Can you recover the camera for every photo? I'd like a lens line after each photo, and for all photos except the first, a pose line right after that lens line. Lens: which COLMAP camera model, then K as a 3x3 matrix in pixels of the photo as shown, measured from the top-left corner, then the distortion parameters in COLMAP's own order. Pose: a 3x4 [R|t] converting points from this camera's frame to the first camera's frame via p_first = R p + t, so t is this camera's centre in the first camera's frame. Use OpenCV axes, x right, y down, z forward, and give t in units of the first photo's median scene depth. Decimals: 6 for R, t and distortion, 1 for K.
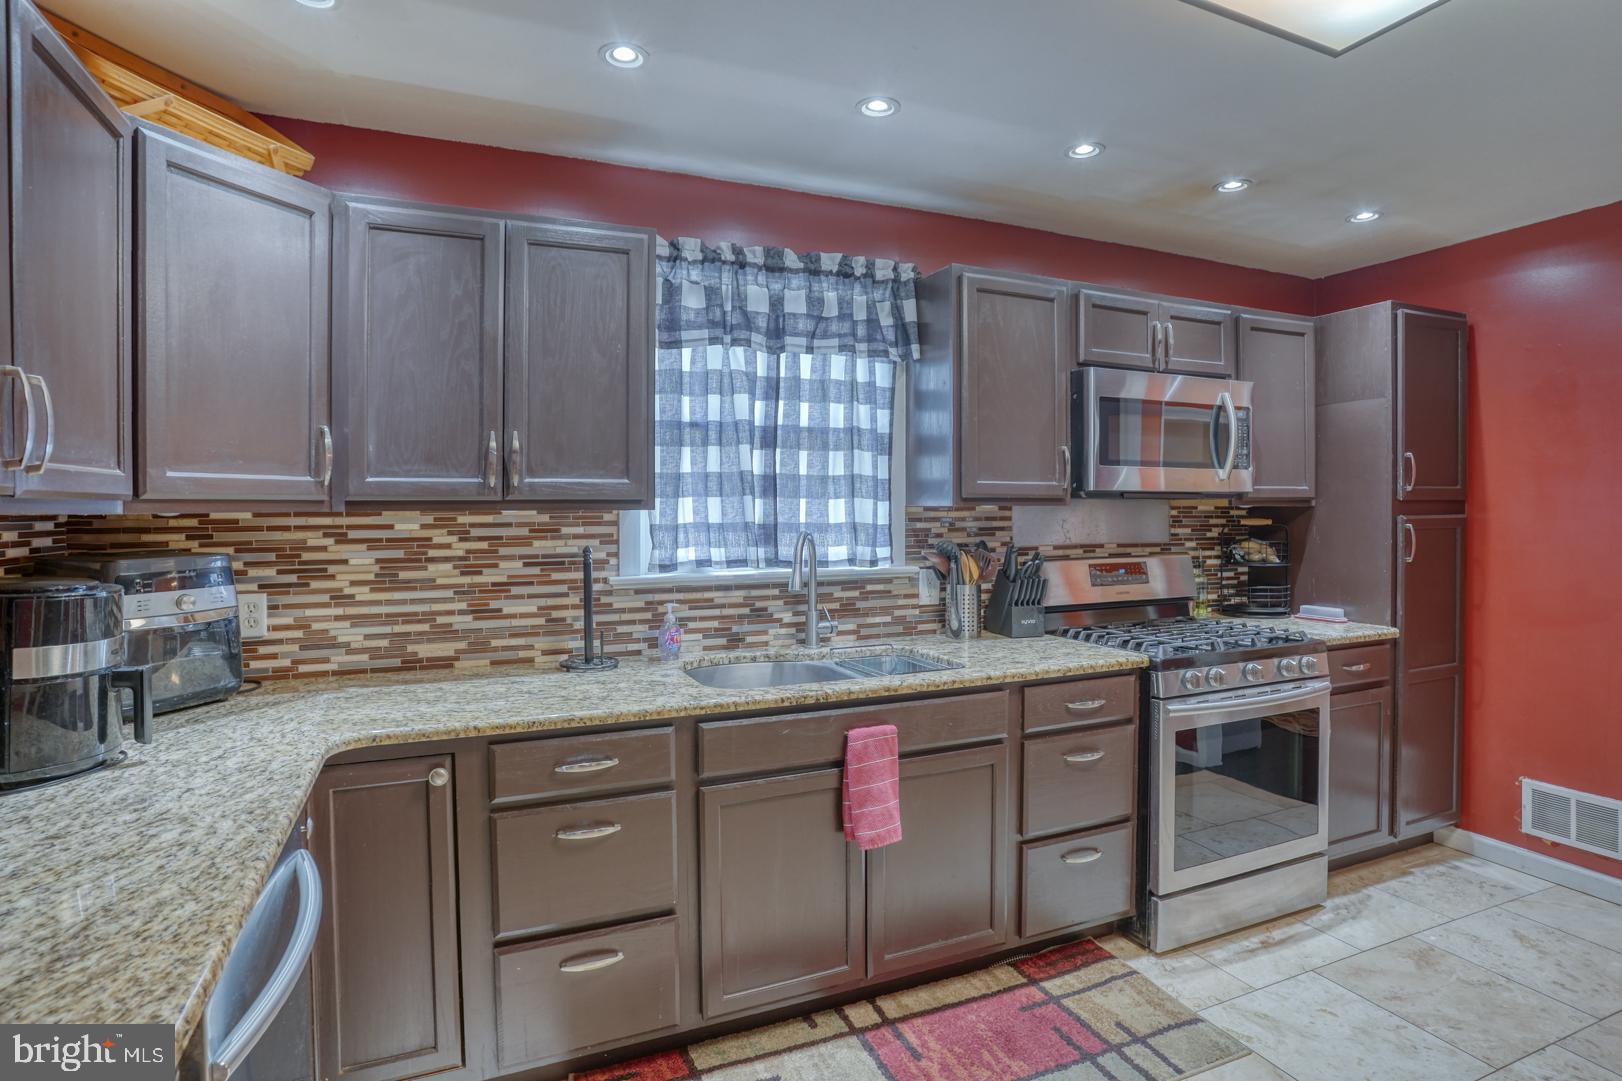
lens RADIAL K [[774.0, 0, 824.0], [0, 774.0, 529.0], [0, 0, 1]] dist [-0.077016, 0.031072]
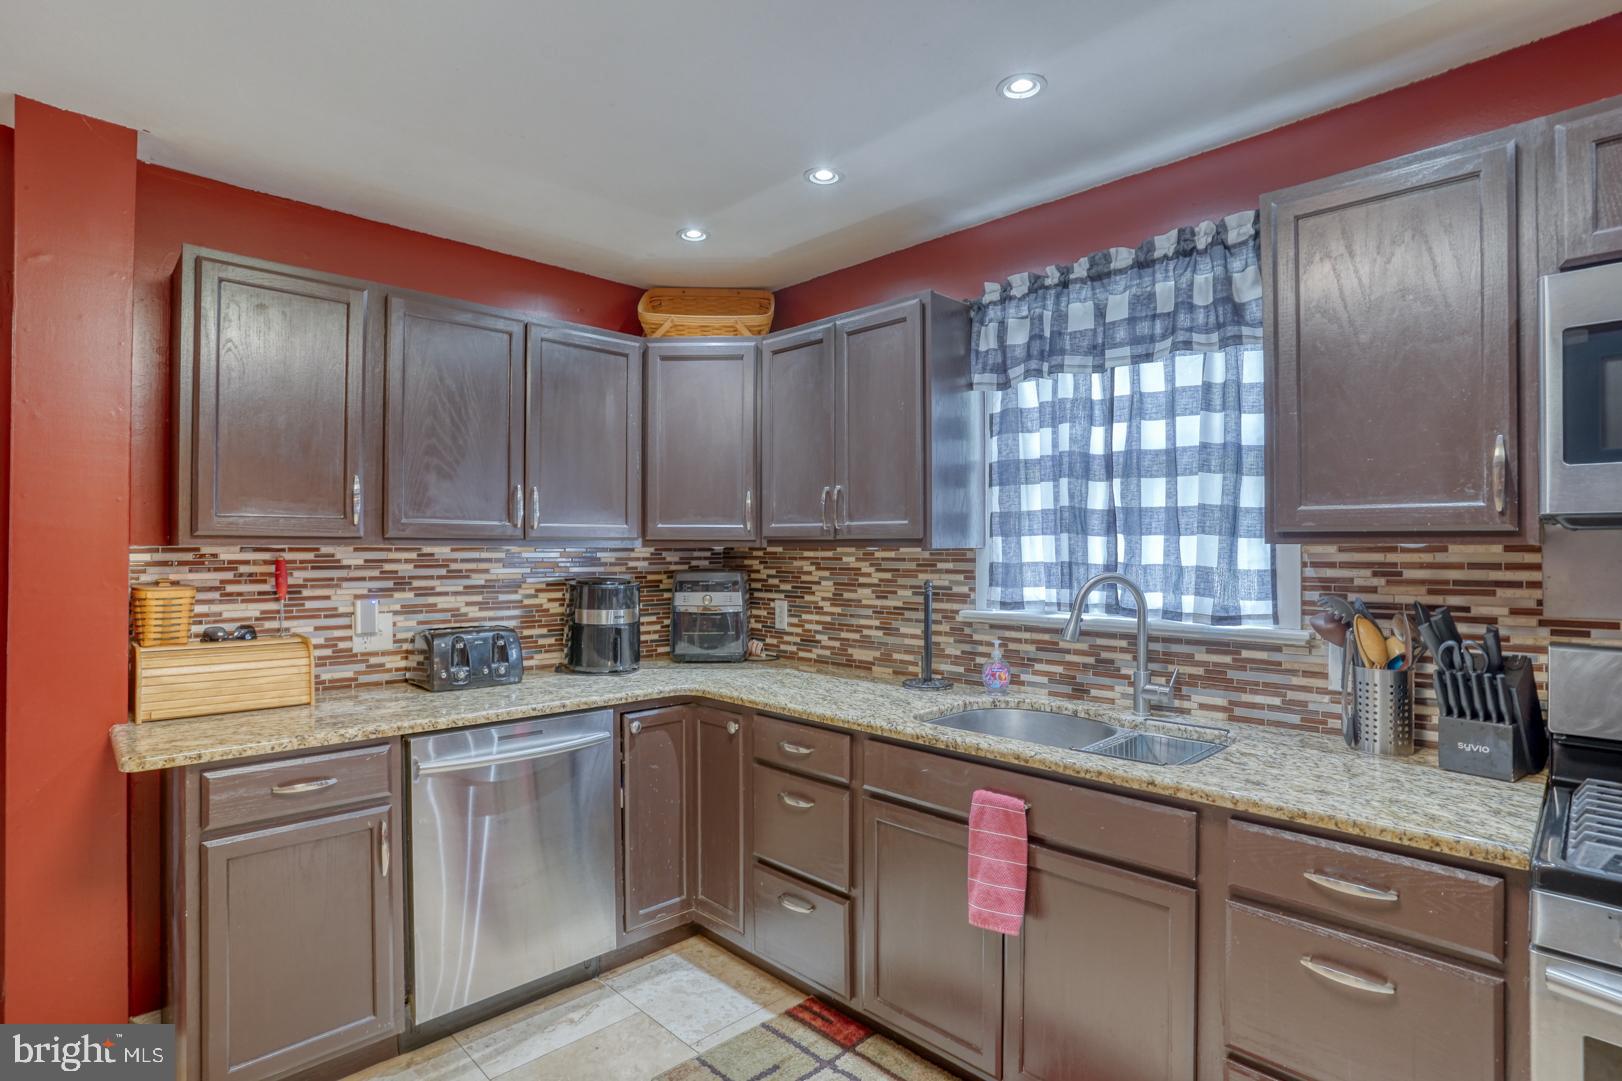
lens RADIAL K [[794.9, 0, 807.0], [0, 794.9, 554.1], [0, 0, 1]] dist [-0.075413, 0.034985]
pose [[0.388476, 0.012408, -0.921375, 0.680311], [-0.025672, 0.999667, 0.002639, -0.013567], [0.921101, 0.022628, 0.388665, 0.368691]]
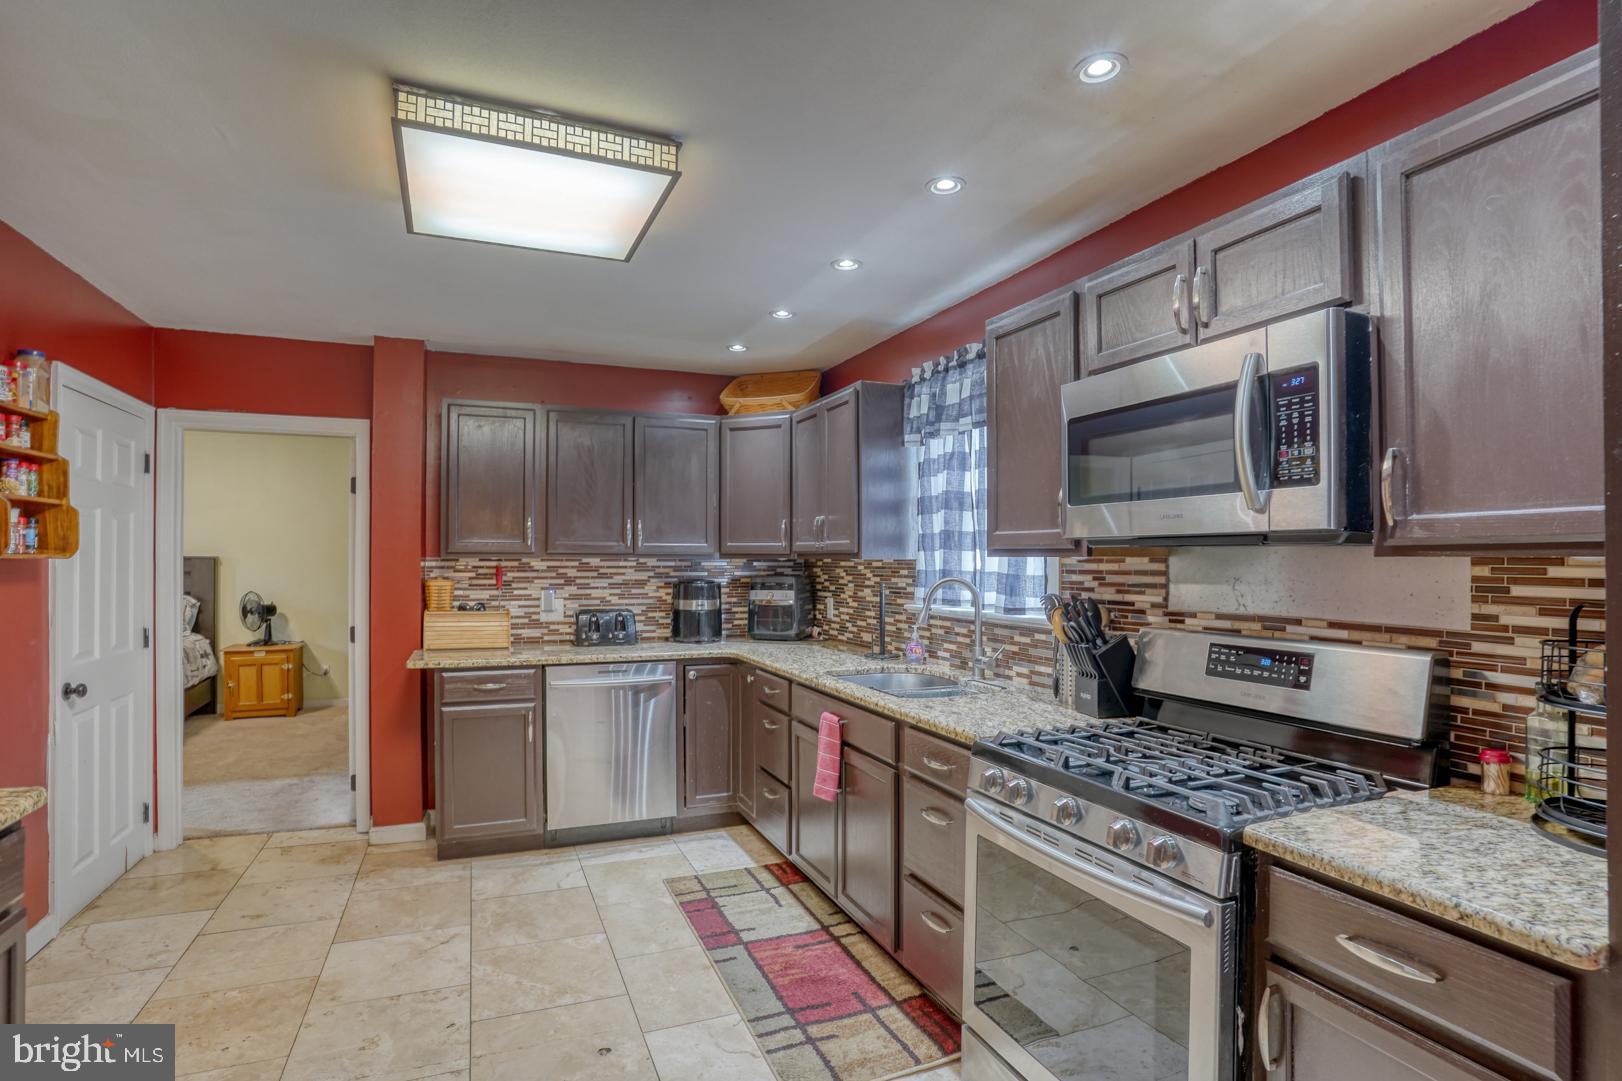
lens RADIAL K [[768.1, 0, 801.8], [0, 768.1, 573.2], [0, 0, 1]] dist [-0.052284, 0.000248]
pose [[0.033374, 0.023588, -0.999165, 1.239005], [-0.026619, 0.999388, 0.022704, -0.026757], [0.999088, 0.025839, 0.033981, 0.758180]]
